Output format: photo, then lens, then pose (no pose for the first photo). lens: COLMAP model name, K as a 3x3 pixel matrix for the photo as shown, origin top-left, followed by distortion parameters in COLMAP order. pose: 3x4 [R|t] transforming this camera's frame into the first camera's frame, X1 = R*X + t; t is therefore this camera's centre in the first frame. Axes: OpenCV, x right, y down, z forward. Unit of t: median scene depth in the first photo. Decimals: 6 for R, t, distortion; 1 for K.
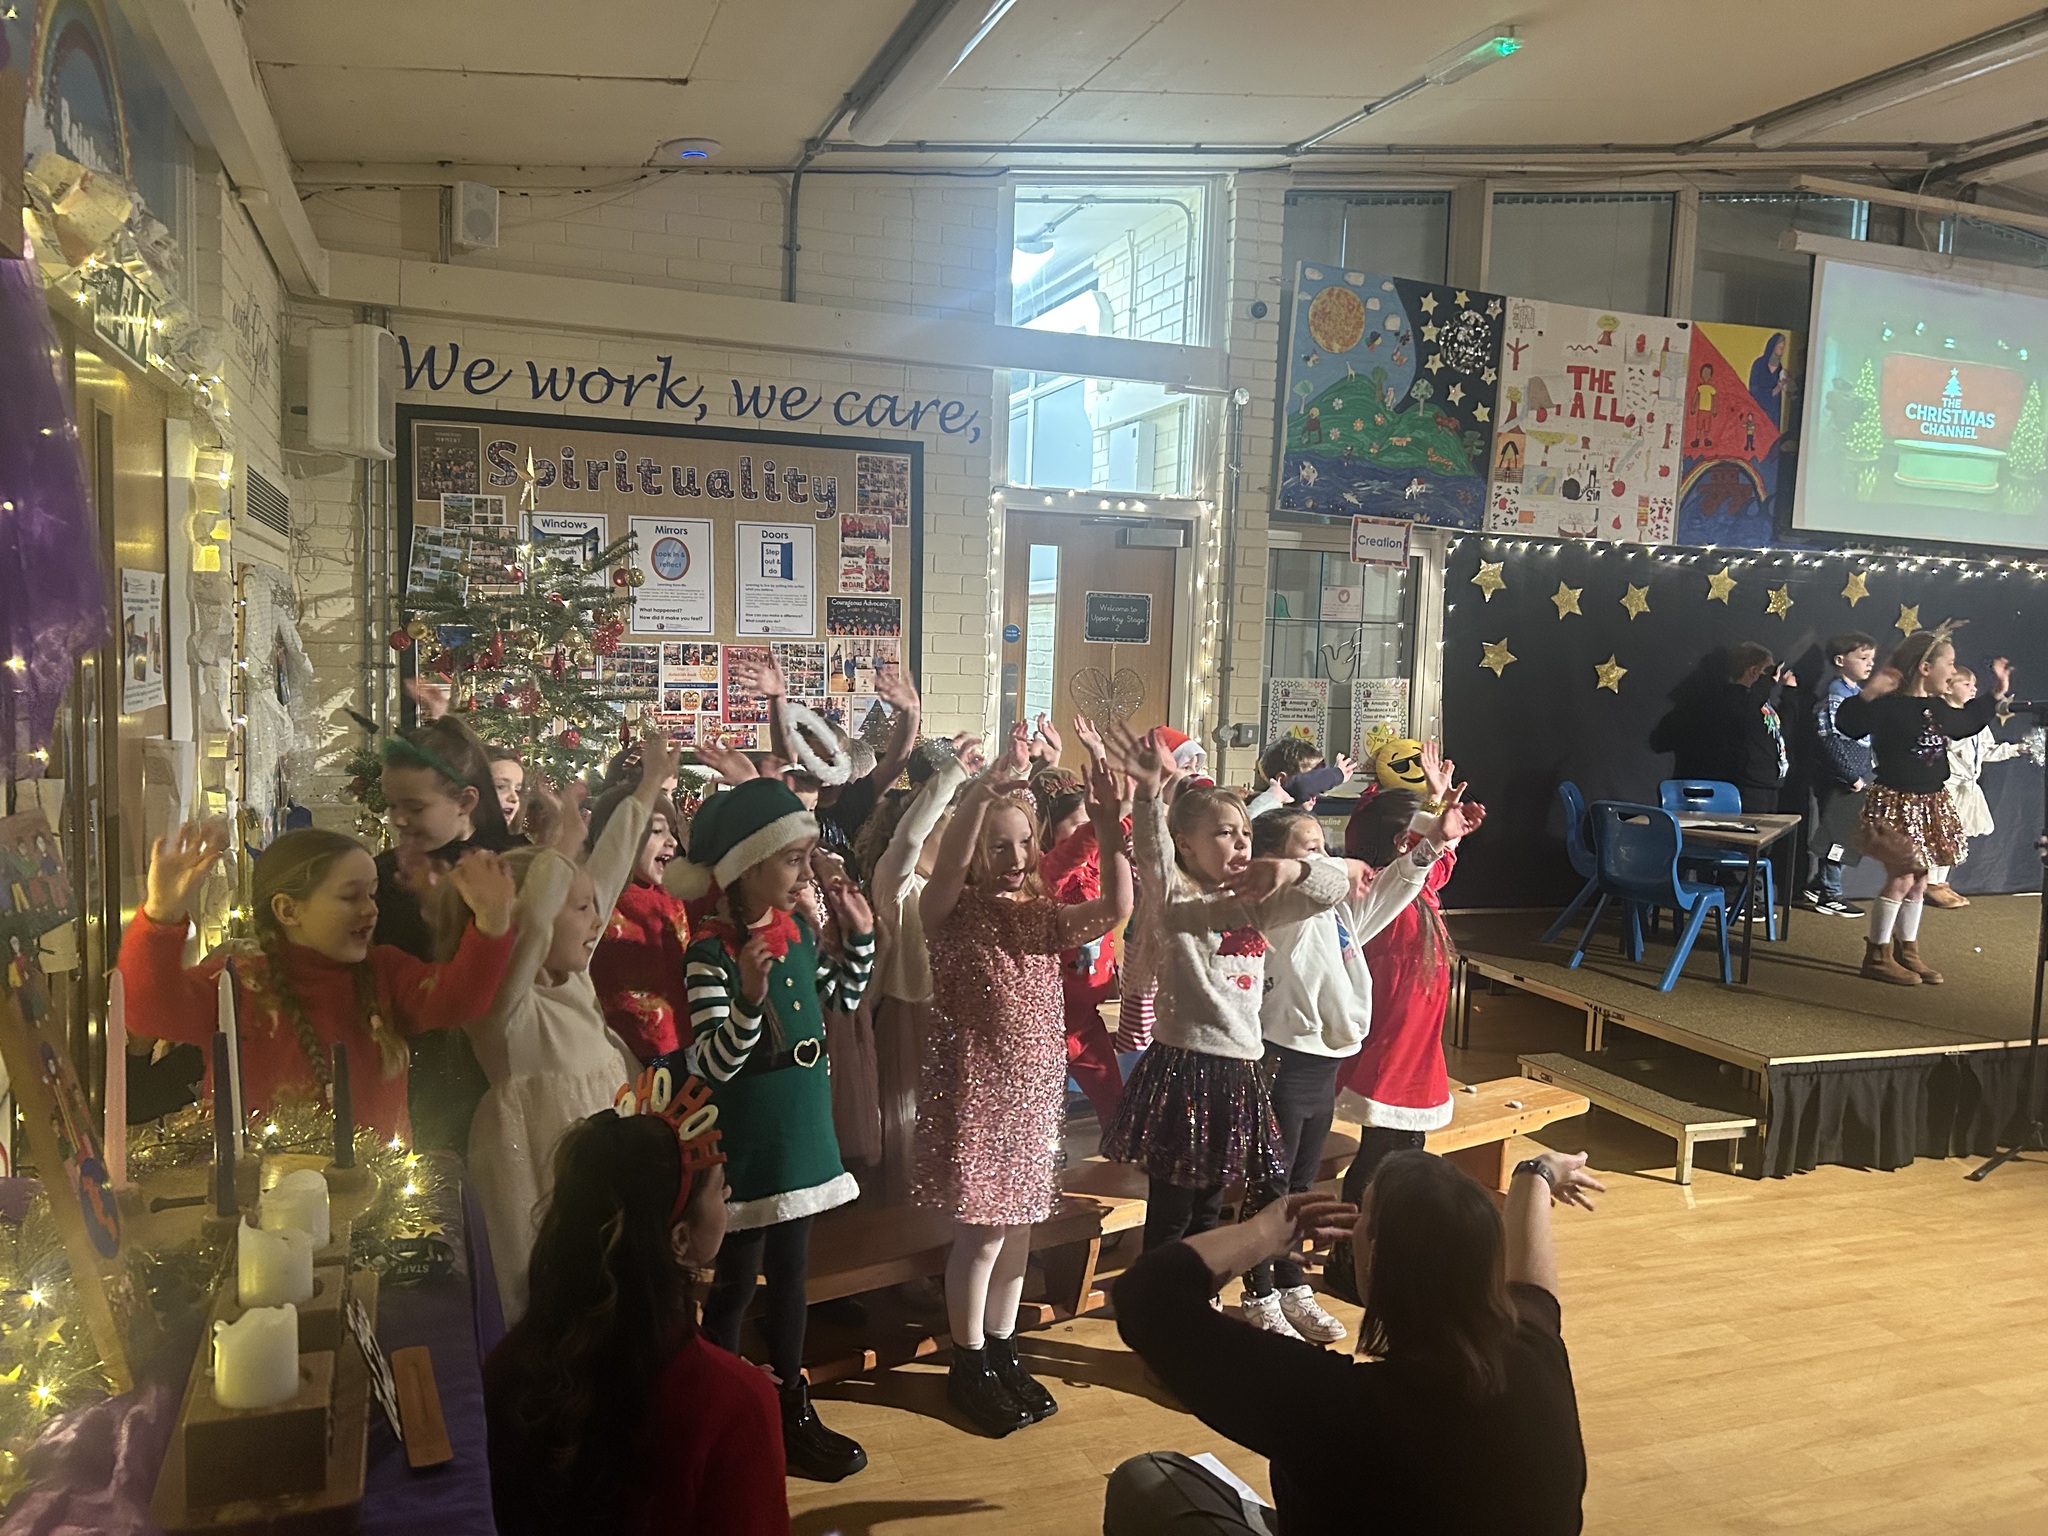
lens RADIAL K [[1530.7, 0, 1017.3], [0, 1530.7, 771.5], [0, 0, 1]] dist [0.052104, -0.056533]
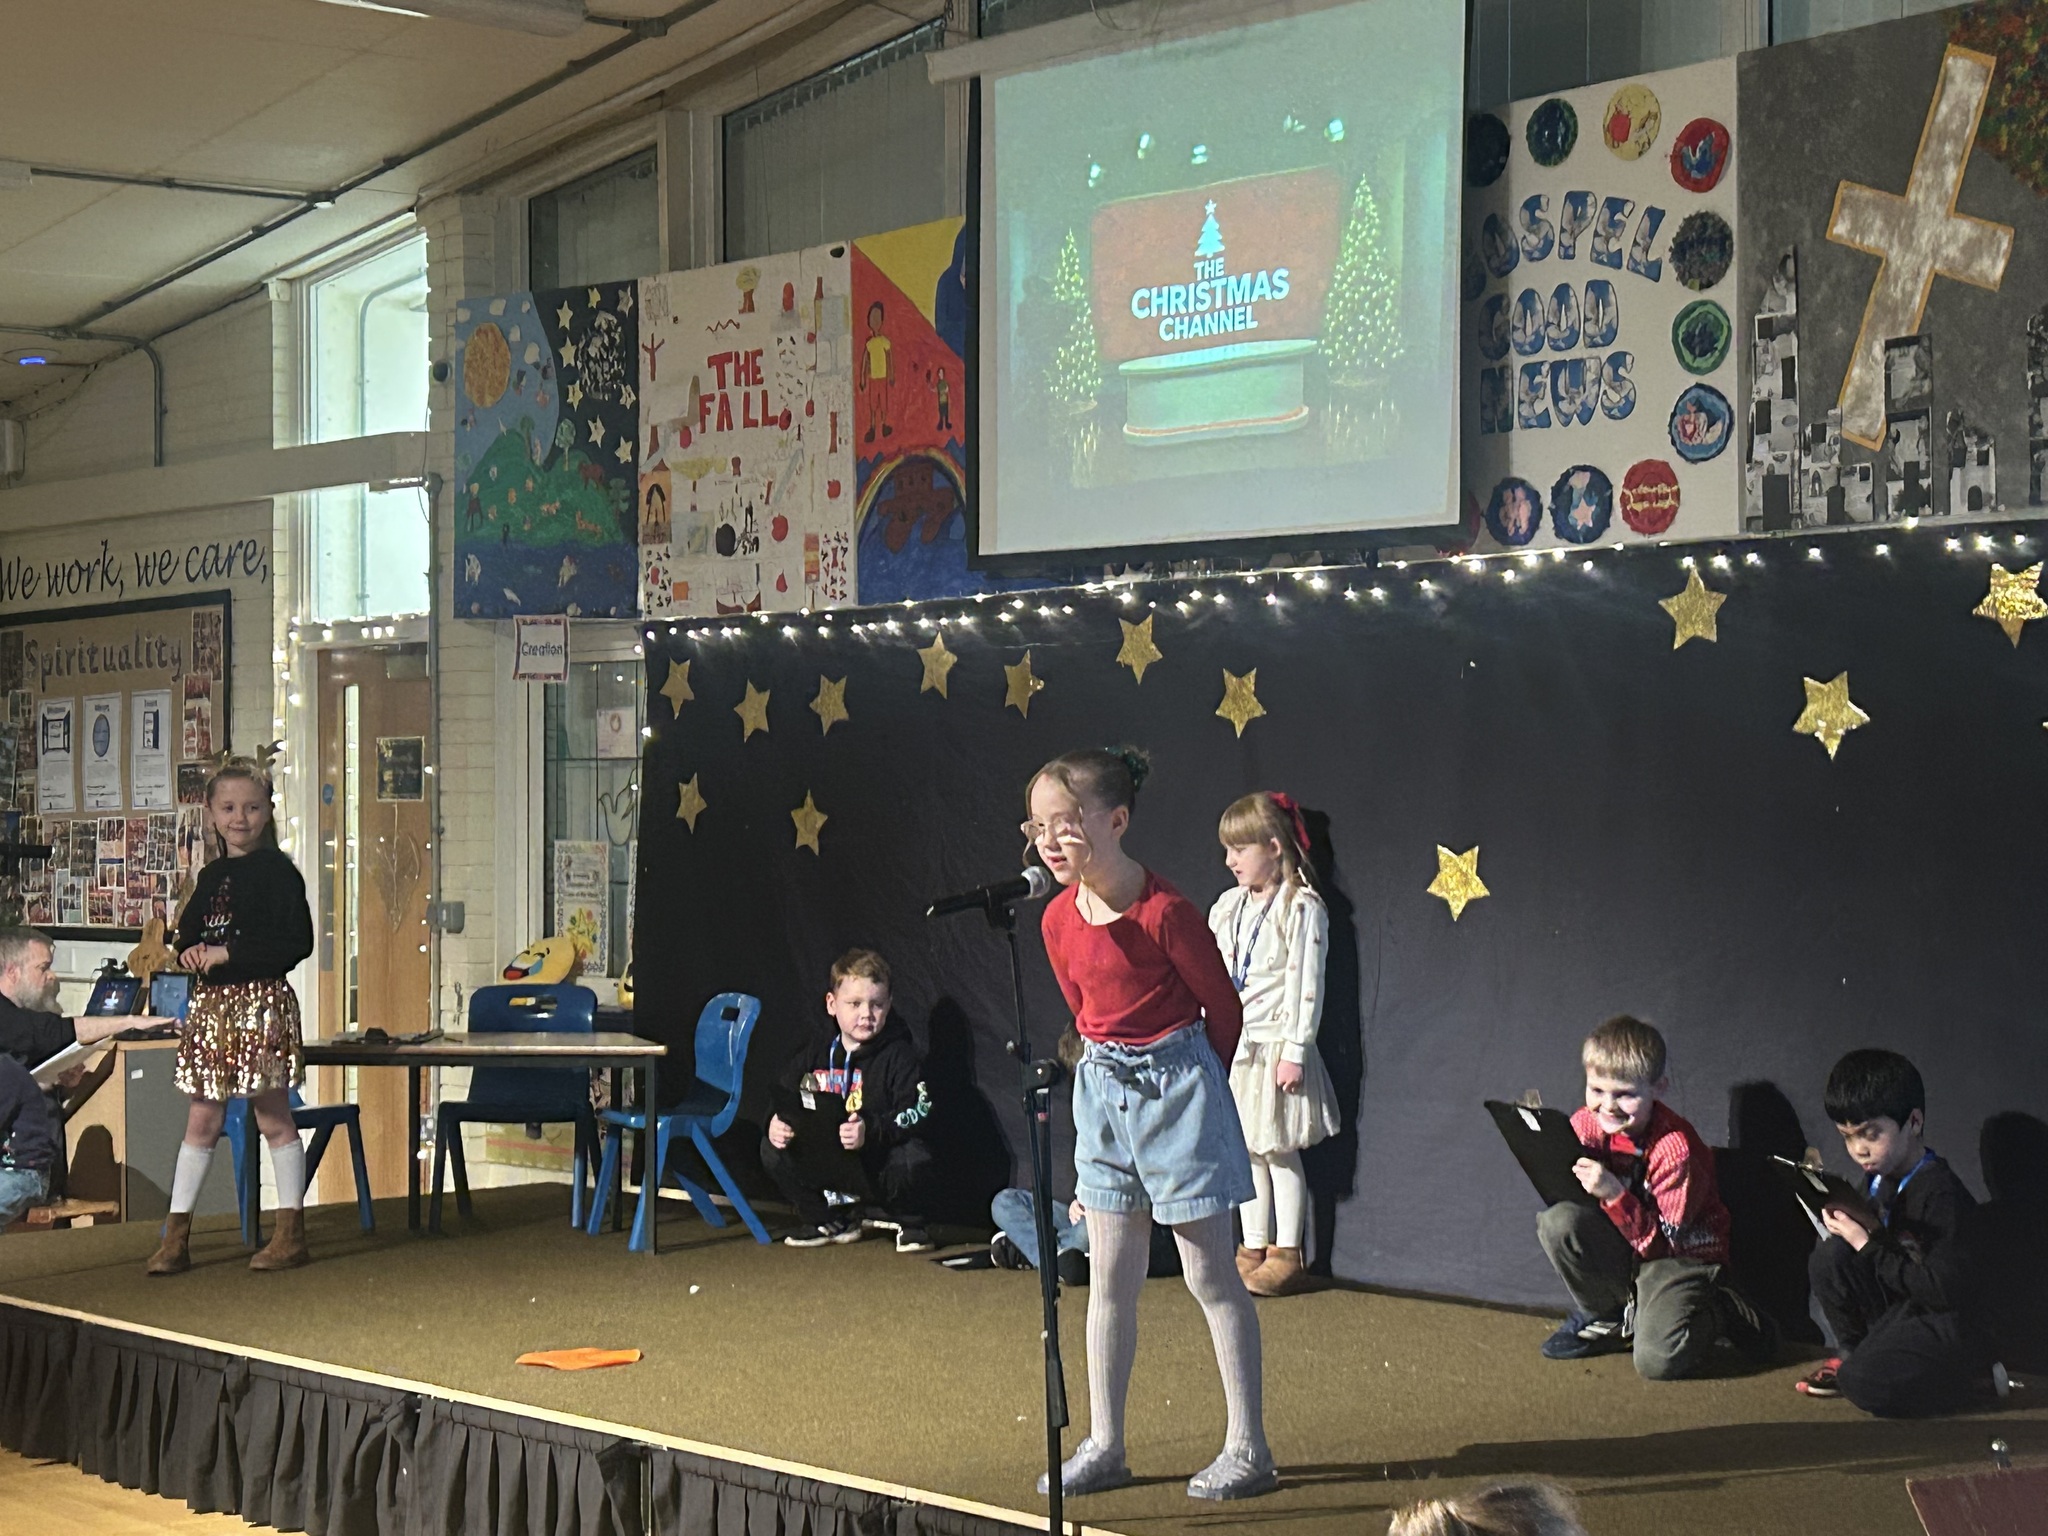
lens RADIAL K [[3598.5, 0, 1062.4], [0, 3598.5, 738.7], [0, 0, 1]] dist [0.133842, 0.000000]
pose [[0.364088, -0.050290, -0.930006, 1.879395], [-0.061596, 0.995055, -0.077922, 0.008718], [0.929325, 0.085655, 0.359190, 0.619770]]
